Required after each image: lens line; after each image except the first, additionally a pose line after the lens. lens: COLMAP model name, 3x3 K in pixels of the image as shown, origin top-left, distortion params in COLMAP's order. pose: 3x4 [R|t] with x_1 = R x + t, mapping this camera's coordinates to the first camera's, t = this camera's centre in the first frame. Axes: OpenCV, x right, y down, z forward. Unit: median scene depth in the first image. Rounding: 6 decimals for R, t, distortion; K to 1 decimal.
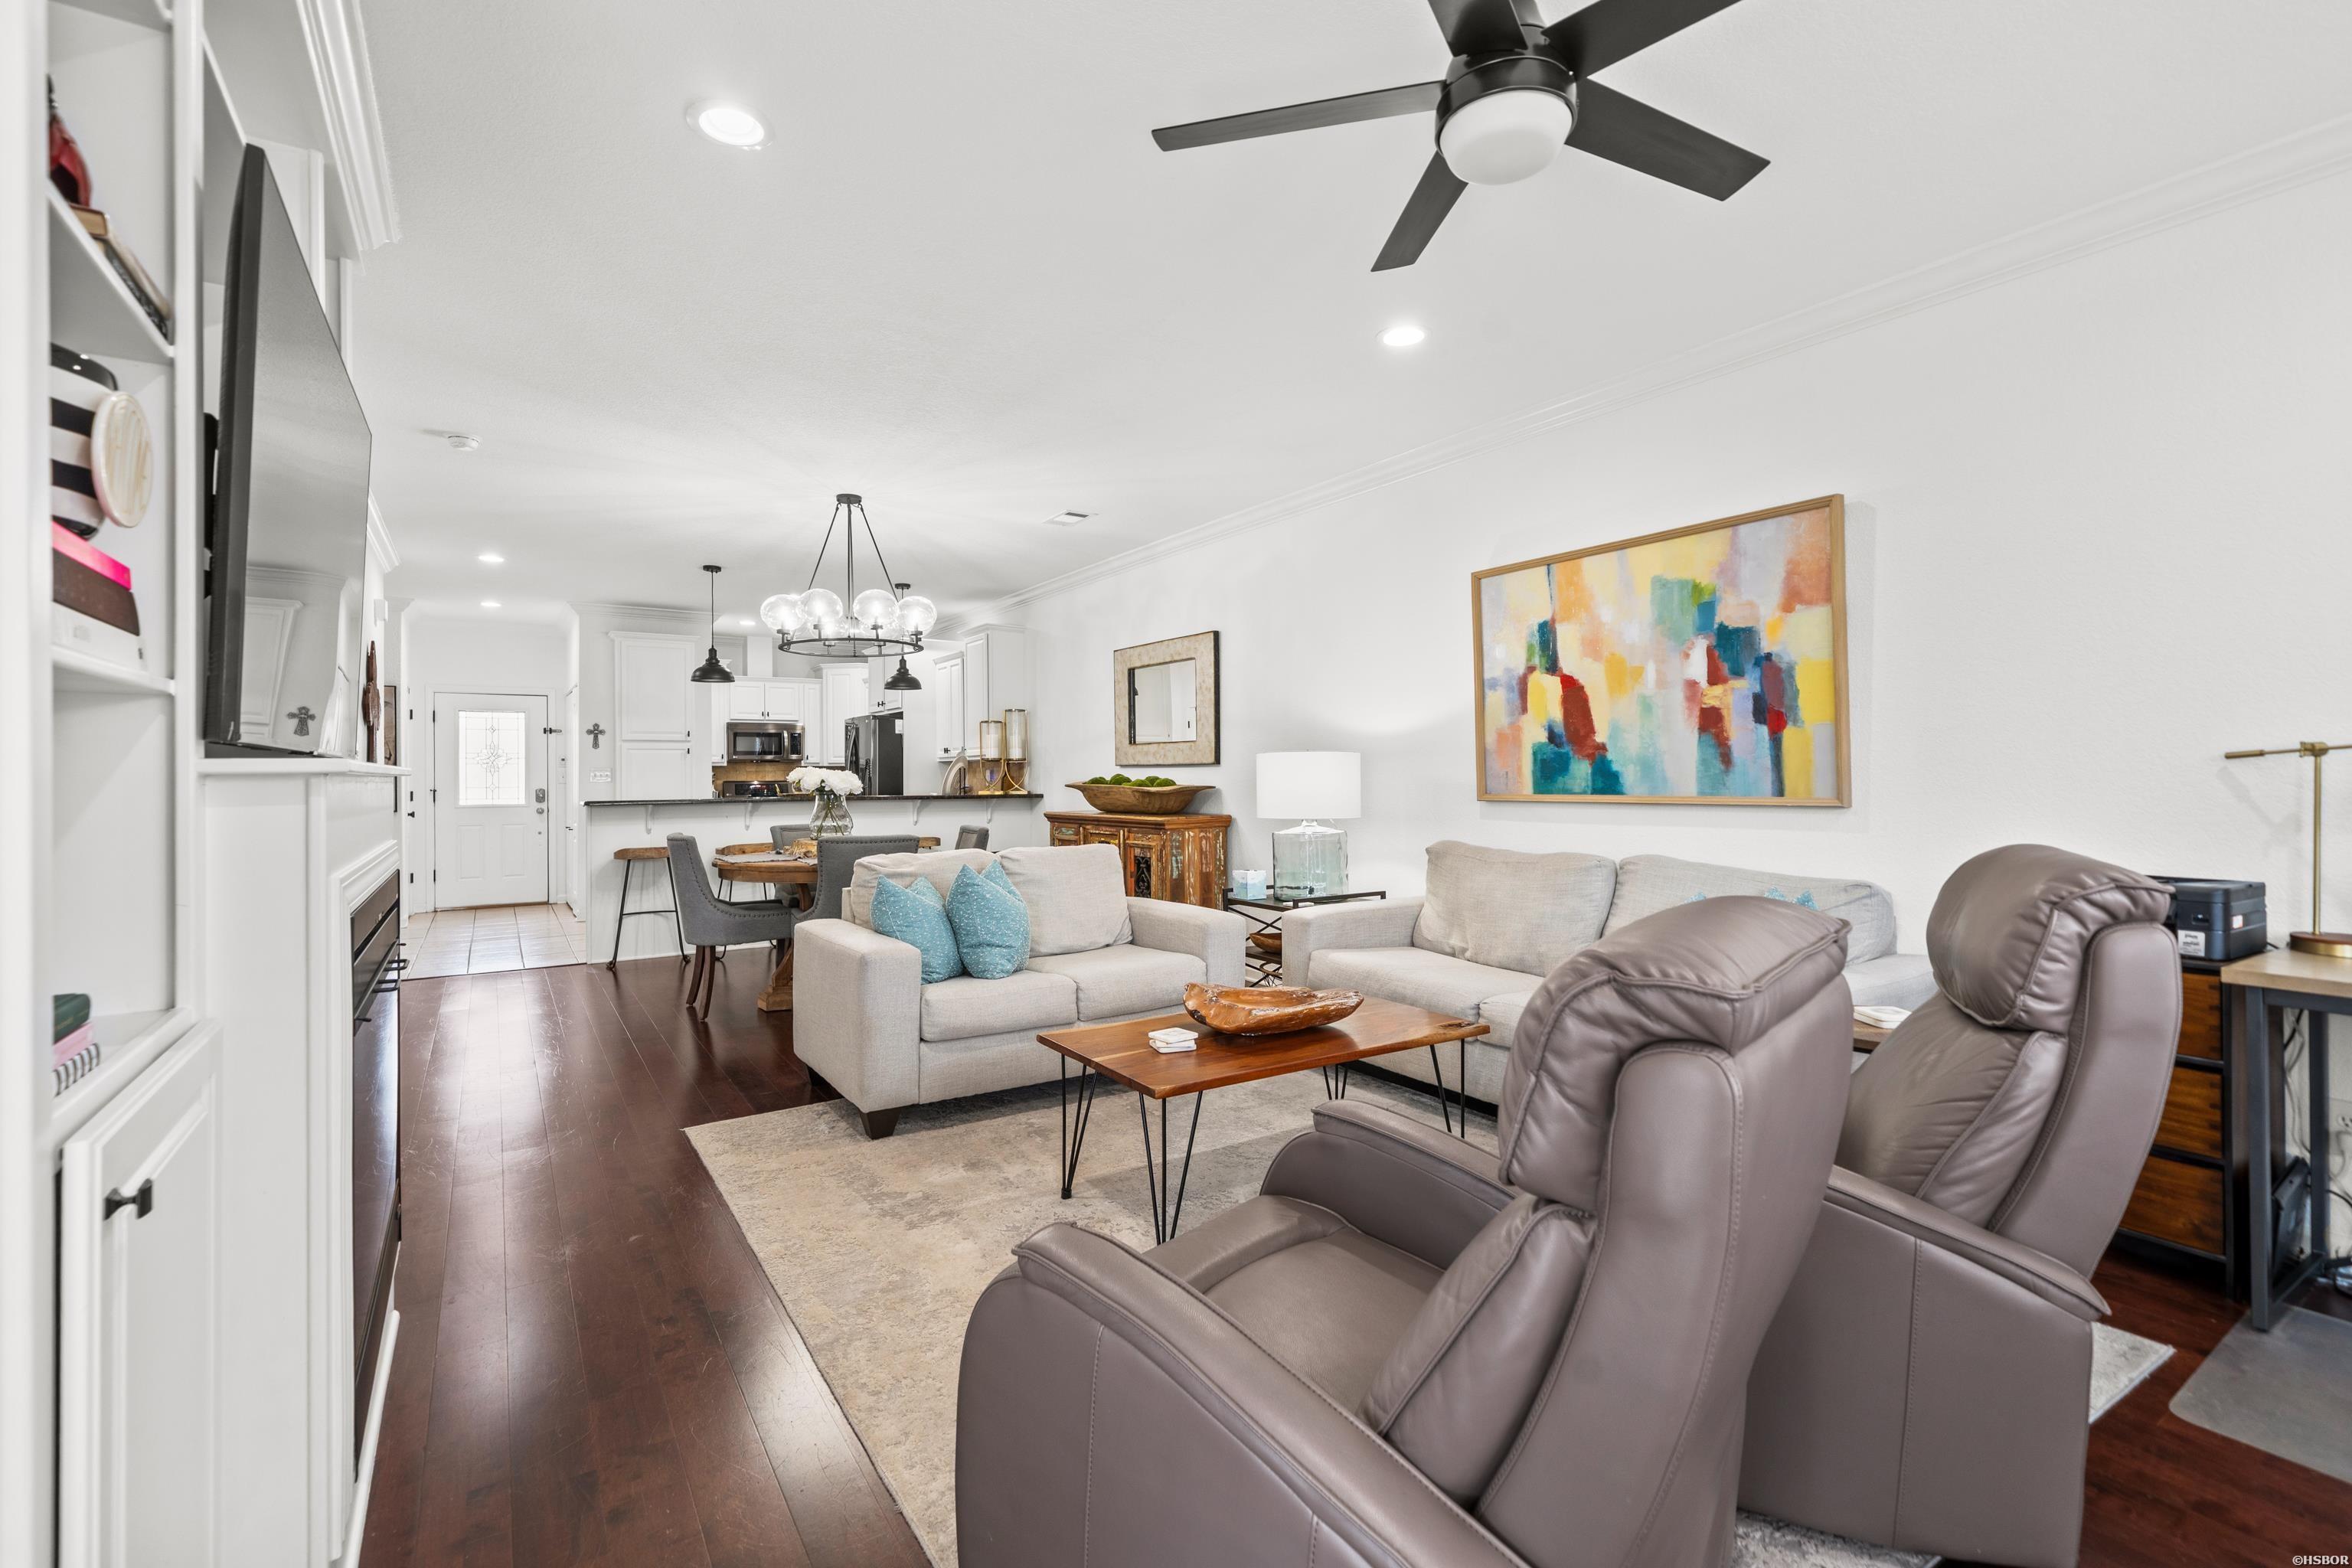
lens RADIAL K [[1042.8, 0, 1176.0], [0, 1042.8, 784.0], [0, 0, 1]] dist [-0.000642, -0.000044]
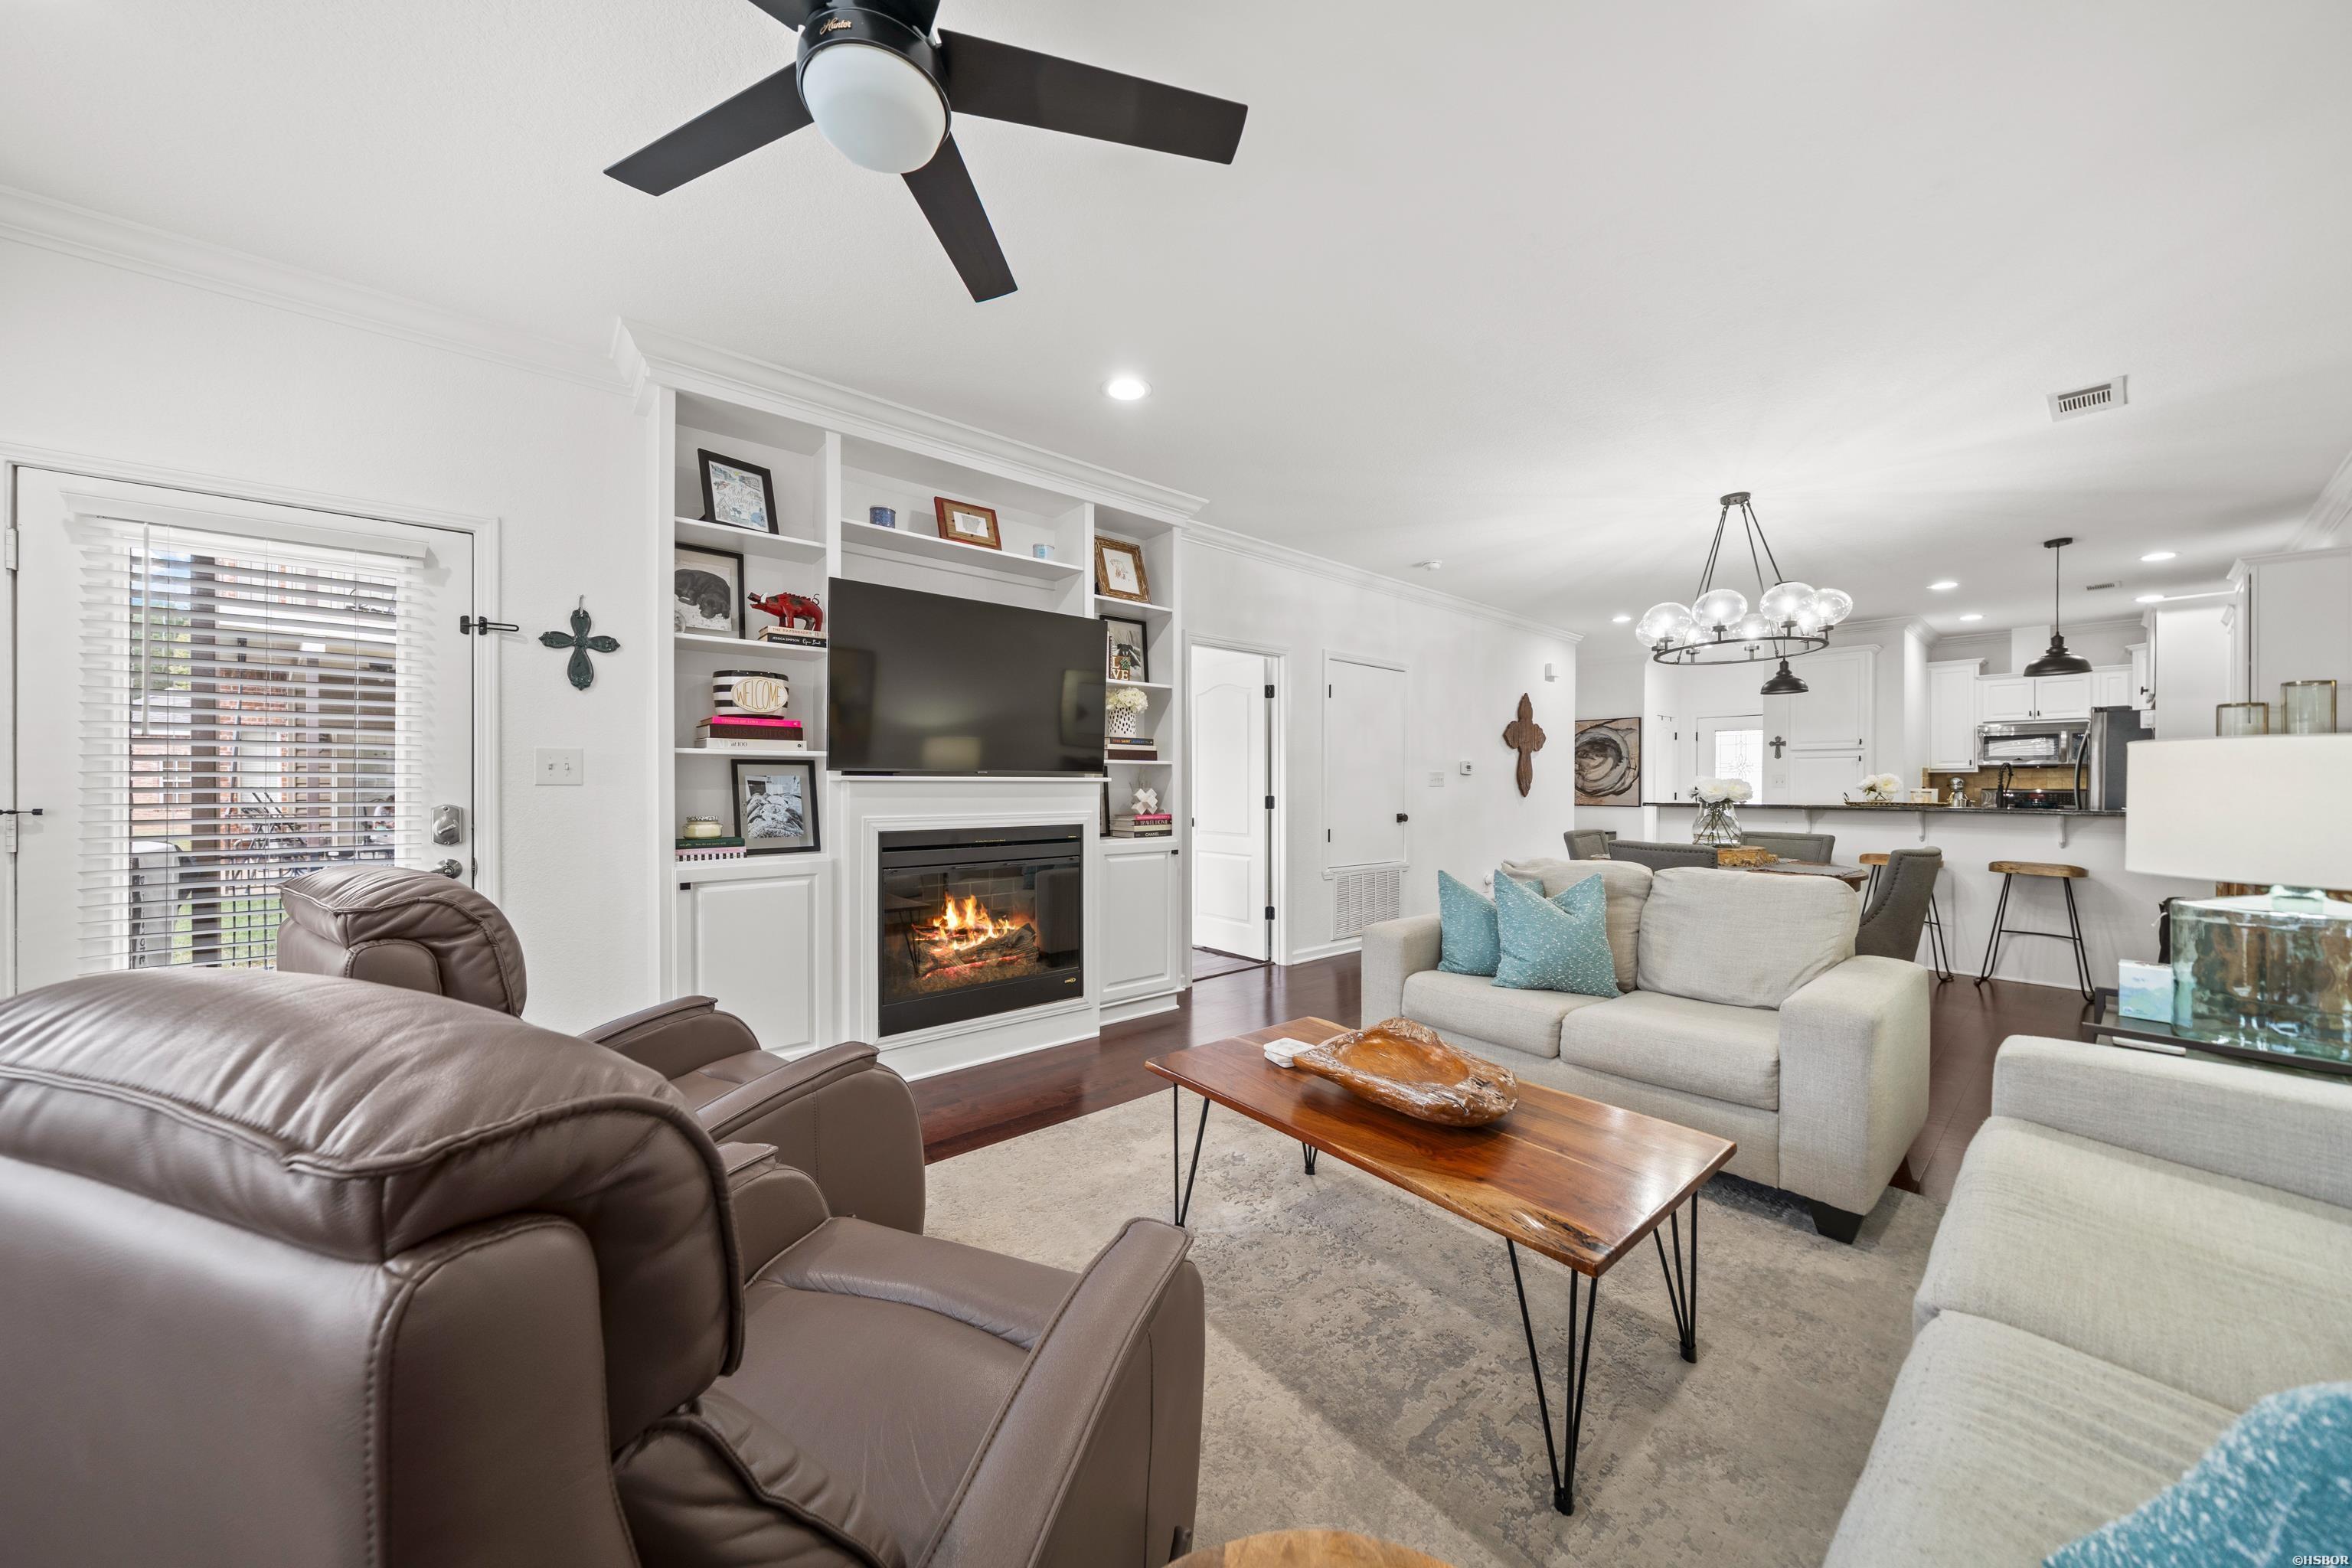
lens RADIAL K [[819.7, 0, 1176.0], [0, 819.7, 784.0], [0, 0, 1]] dist [0.000508, 0.000024]
pose [[0.117448, 0.004786, -0.993068, 0.365308], [-0.004961, 0.999979, 0.004233, -0.010900], [0.993067, 0.004430, 0.117469, 0.392497]]
